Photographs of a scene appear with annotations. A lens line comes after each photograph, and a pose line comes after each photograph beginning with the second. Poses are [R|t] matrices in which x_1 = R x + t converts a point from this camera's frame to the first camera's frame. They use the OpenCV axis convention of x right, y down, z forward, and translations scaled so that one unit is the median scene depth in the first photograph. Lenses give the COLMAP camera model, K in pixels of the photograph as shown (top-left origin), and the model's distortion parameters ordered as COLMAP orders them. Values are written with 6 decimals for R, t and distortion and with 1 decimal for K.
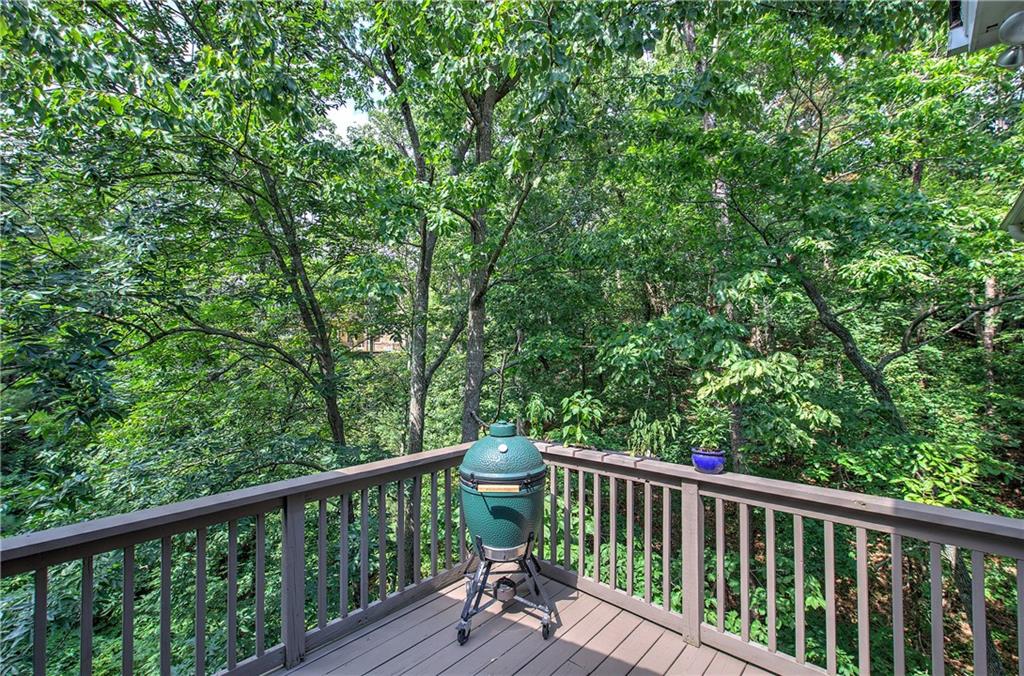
lens RADIAL K [[429.9, 0, 512.0], [0, 429.9, 339.0], [0, 0, 1]] dist [-0.006659, 0.001165]
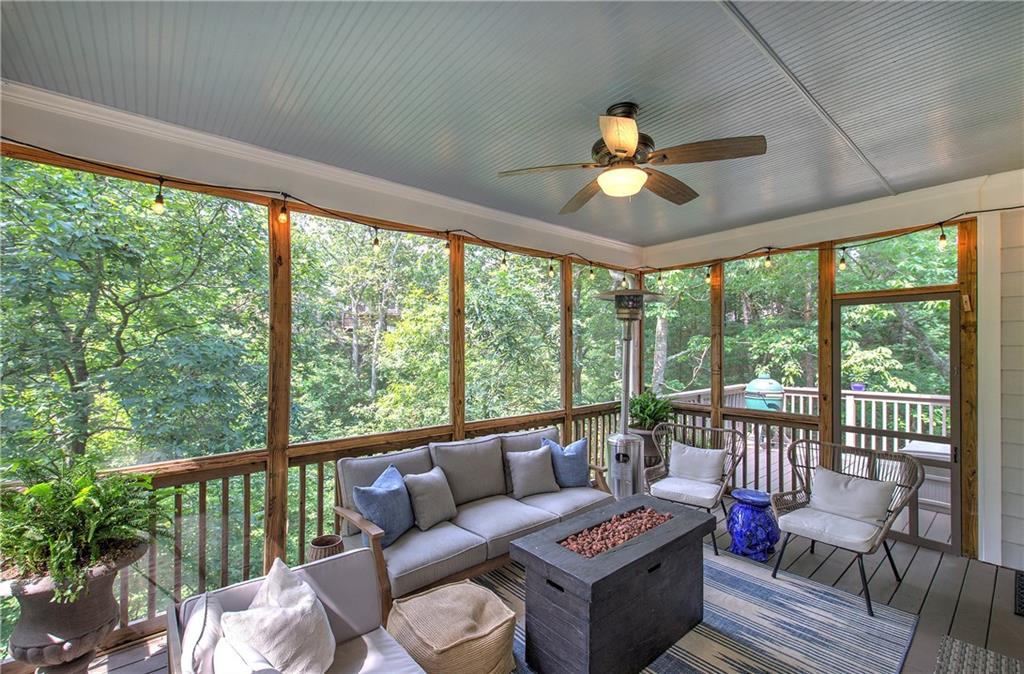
lens RADIAL K [[429.9, 0, 512.1], [0, 429.9, 336.9], [0, 0, 1]] dist [-0.006659, 0.001165]
pose [[0.993629, 0.012500, -0.112008, -0.765464], [-0.011436, 0.999883, 0.010138, -0.015053], [0.112121, -0.008793, 0.993656, -1.038260]]
